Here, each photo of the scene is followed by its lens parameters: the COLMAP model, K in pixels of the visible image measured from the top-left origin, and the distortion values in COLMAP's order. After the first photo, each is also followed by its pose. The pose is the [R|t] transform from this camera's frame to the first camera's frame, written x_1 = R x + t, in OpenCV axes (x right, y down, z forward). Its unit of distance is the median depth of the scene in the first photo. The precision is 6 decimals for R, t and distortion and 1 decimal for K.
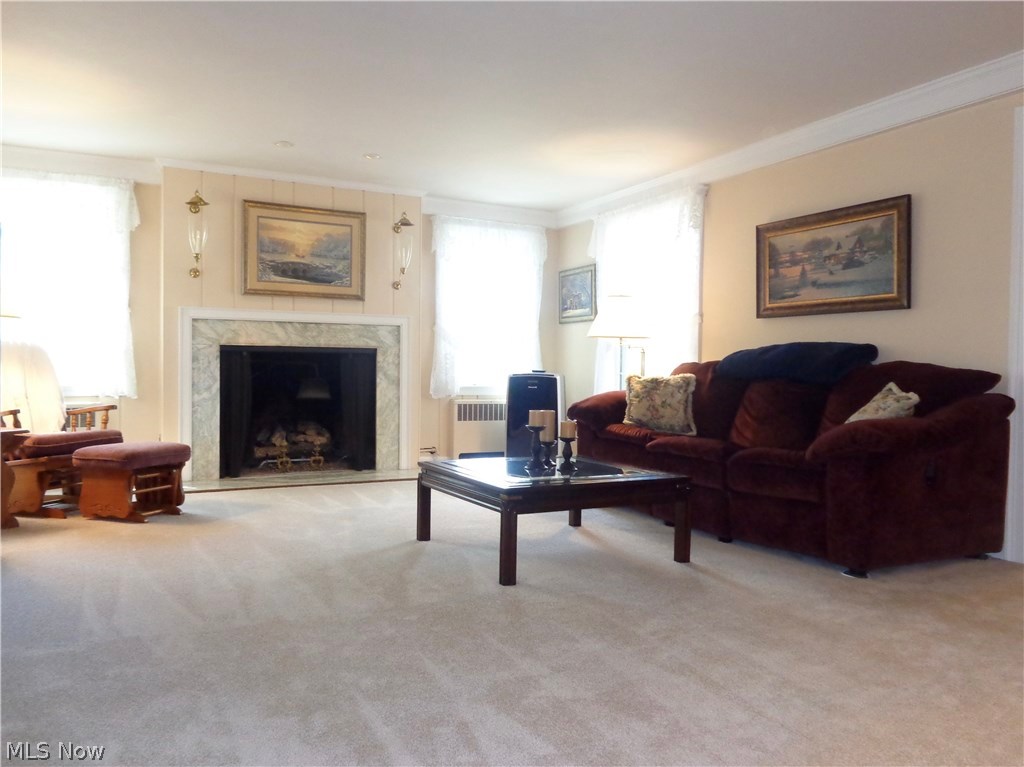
lens RADIAL K [[770.1, 0, 513.2], [0, 770.1, 381.3], [0, 0, 1]] dist [0.002936, -0.000324]
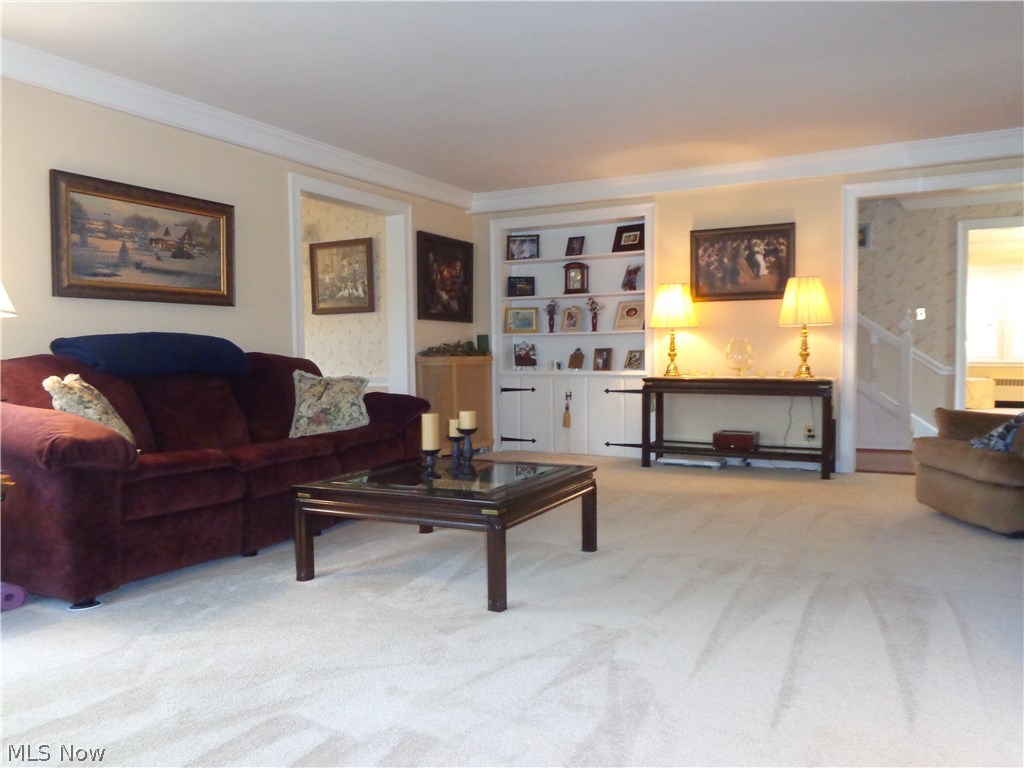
lens RADIAL K [[770.1, 0, 511.5], [0, 770.1, 384.1], [0, 0, 1]] dist [0.002936, -0.000324]
pose [[-0.554771, -0.040070, 0.831037, -0.207906], [0.023987, 0.997654, 0.064117, -0.013189], [-0.831657, 0.055504, -0.552509, 0.402228]]
